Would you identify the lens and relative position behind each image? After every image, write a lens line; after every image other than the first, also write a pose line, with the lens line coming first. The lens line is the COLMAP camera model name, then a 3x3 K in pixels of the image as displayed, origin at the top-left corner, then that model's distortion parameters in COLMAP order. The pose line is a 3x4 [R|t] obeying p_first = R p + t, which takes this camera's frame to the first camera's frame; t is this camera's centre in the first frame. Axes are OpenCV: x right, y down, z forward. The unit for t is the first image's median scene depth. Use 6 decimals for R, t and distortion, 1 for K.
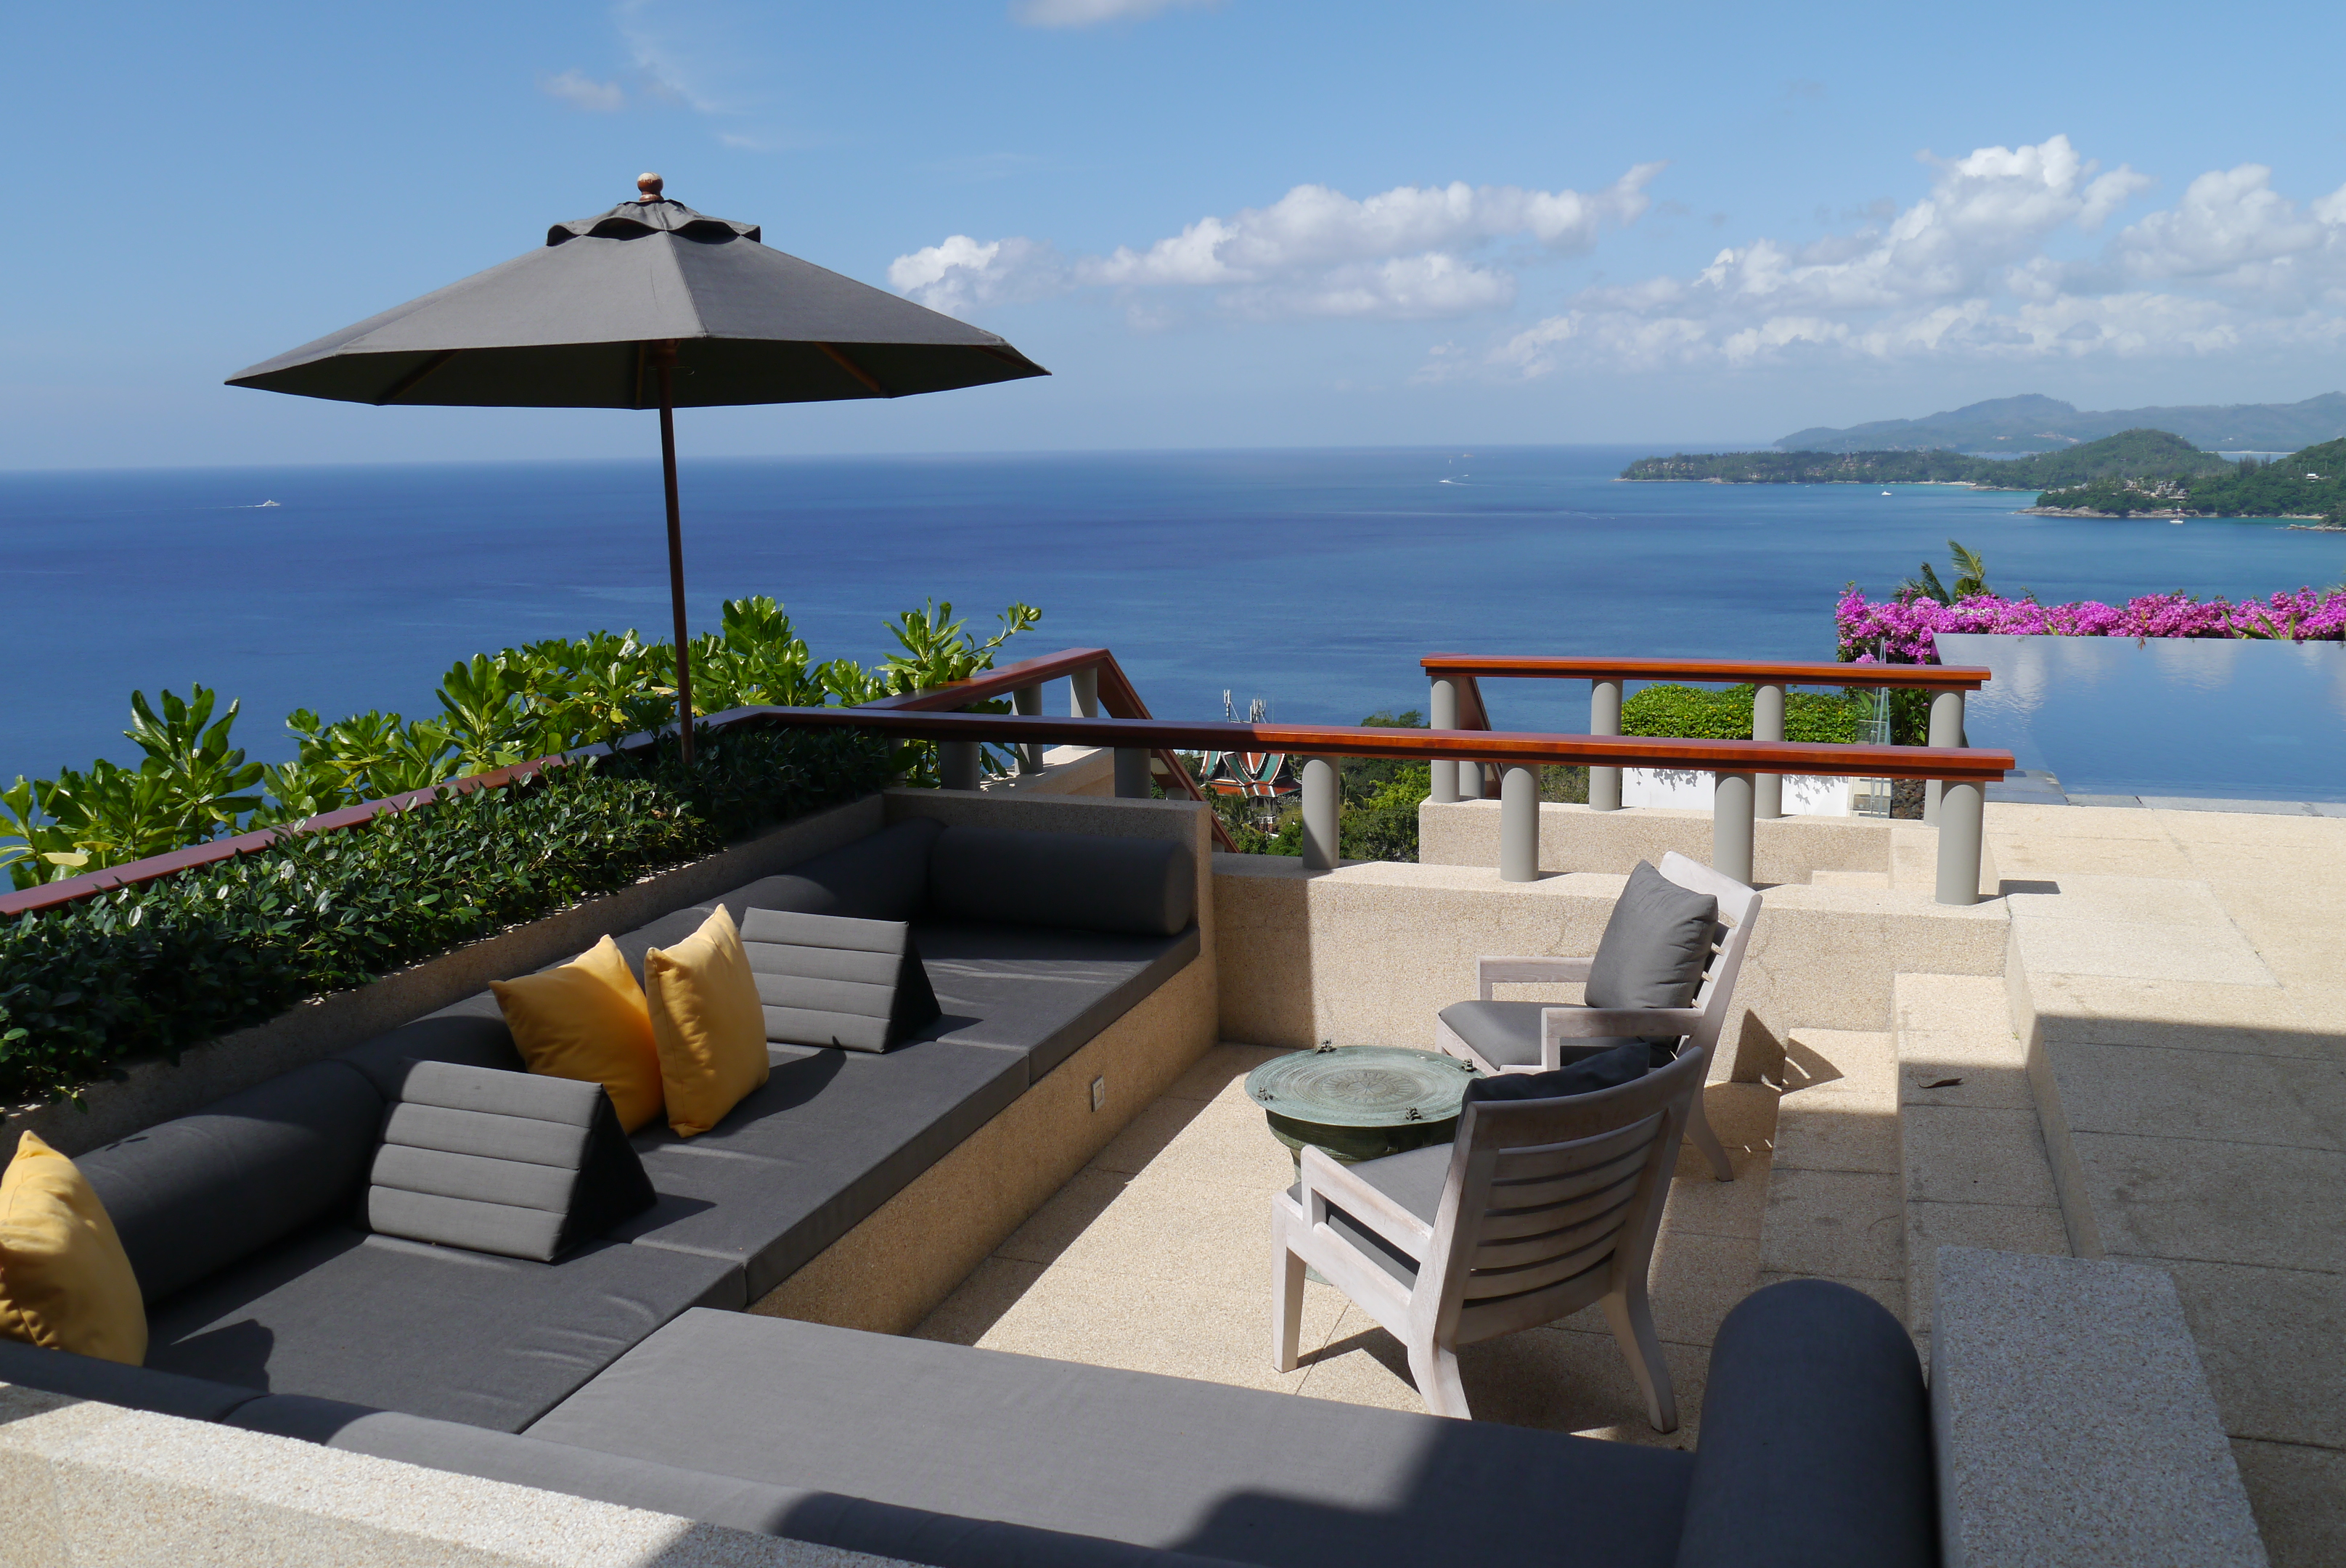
lens RADIAL K [[1957.0, 0, 1173.5], [0, 1957.0, 753.5], [0, 0, 1]] dist [-0.047106, 0.026178]
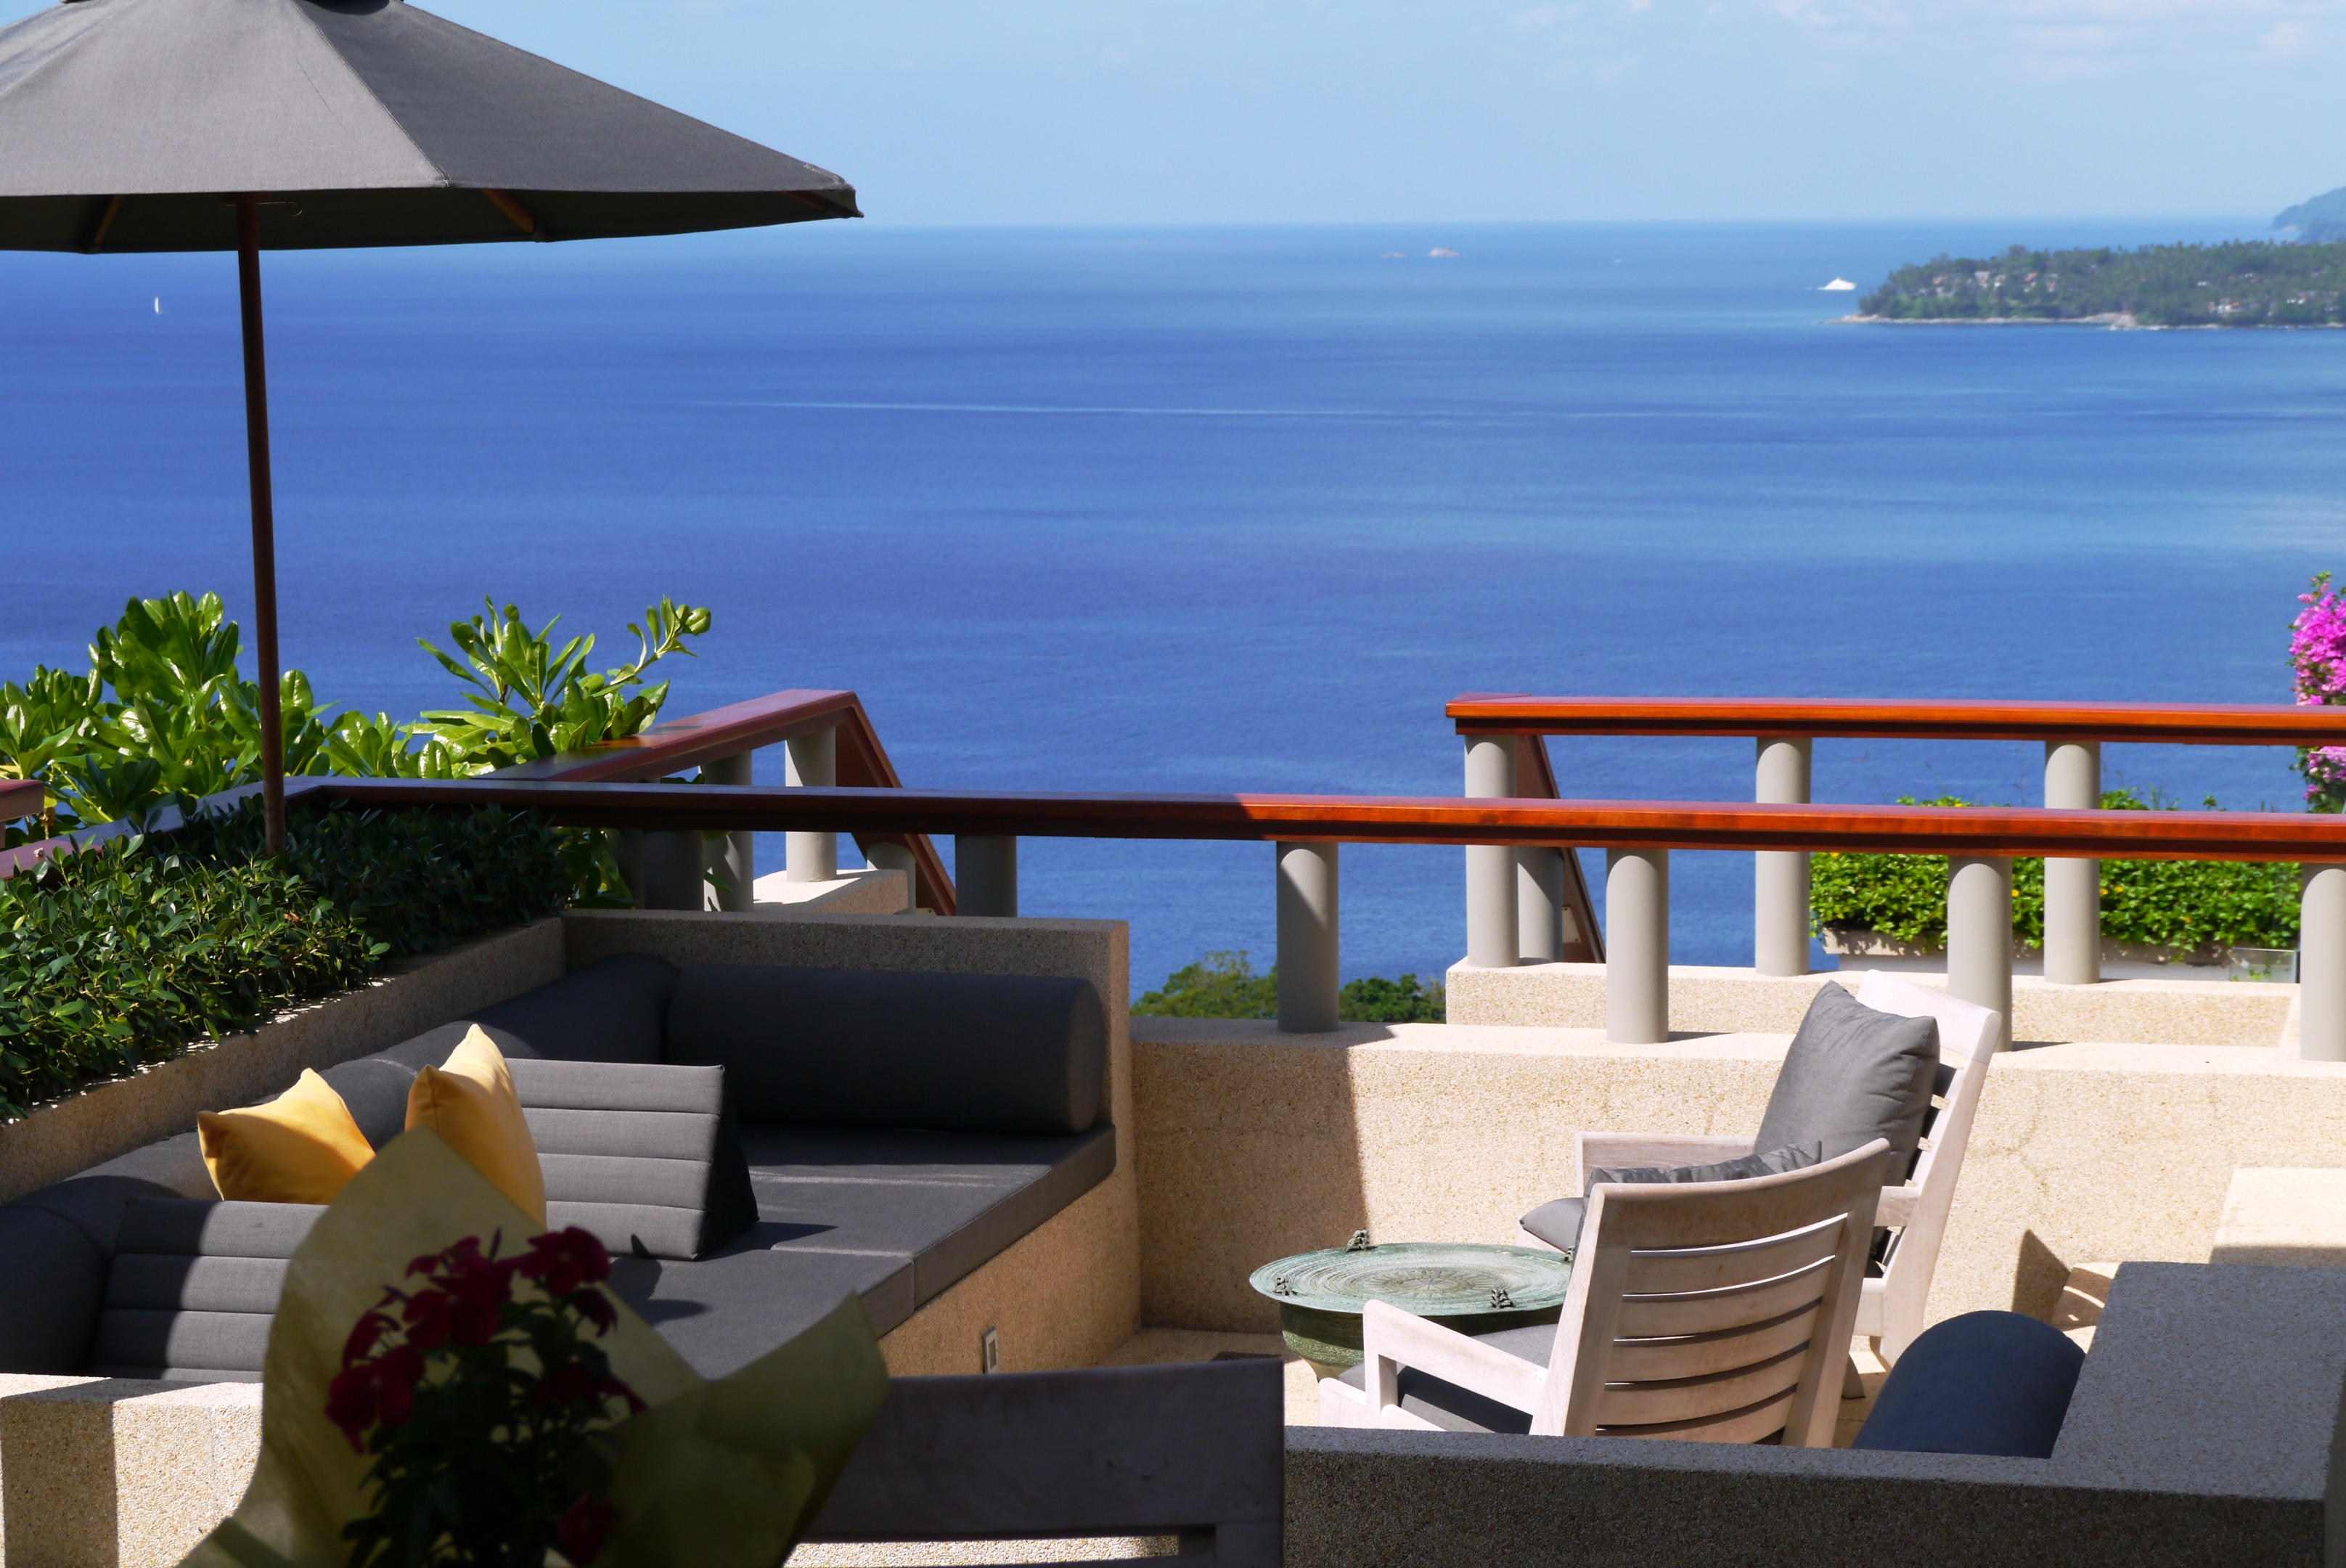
lens RADIAL K [[5580.8, 0, 1173.0], [0, 5580.8, 784.0], [0, 0, 1]] dist [0.139640, 0.805596]
pose [[0.994899, -0.004023, 0.100791, -0.158205], [0.009581, 0.998456, -0.054722, 0.086860], [-0.100415, 0.055408, 0.993402, -0.801387]]
